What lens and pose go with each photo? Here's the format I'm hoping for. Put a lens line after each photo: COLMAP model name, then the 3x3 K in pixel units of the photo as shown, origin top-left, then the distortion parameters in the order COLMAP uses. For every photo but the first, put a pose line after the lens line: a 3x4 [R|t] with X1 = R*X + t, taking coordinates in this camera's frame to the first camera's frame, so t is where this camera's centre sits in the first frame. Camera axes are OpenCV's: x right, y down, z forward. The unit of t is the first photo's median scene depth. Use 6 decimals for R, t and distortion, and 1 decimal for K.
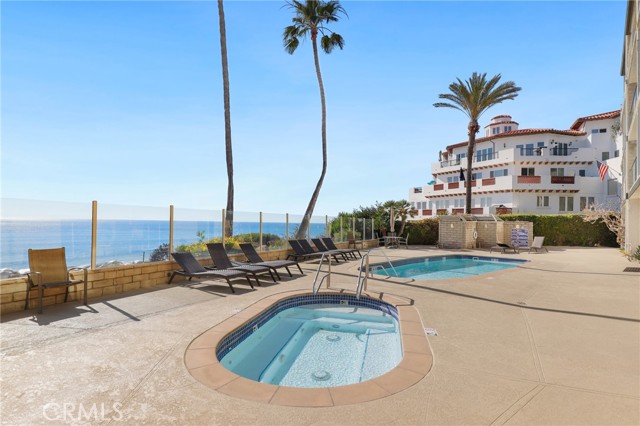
lens RADIAL K [[338.9, 0, 320.9], [0, 338.9, 212.9], [0, 0, 1]] dist [0.003053, 0.000400]
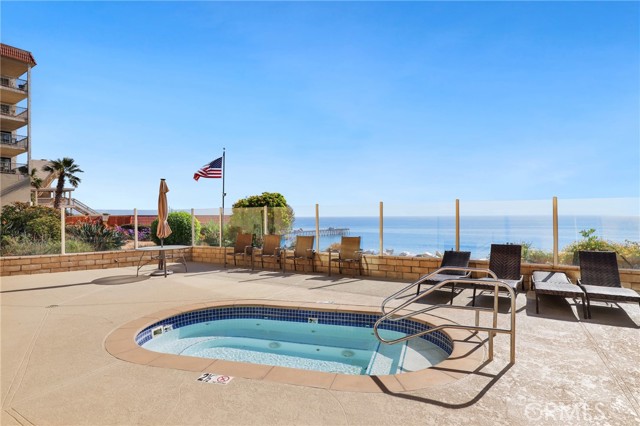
lens RADIAL K [[362.0, 0, 318.1], [0, 362.0, 216.0], [0, 0, 1]] dist [-0.000912, -0.000613]
pose [[-0.117071, -0.020531, -0.992911, 0.672130], [0.035149, 0.999074, -0.024803, 0.040381], [0.992501, -0.037804, -0.116241, 0.868179]]
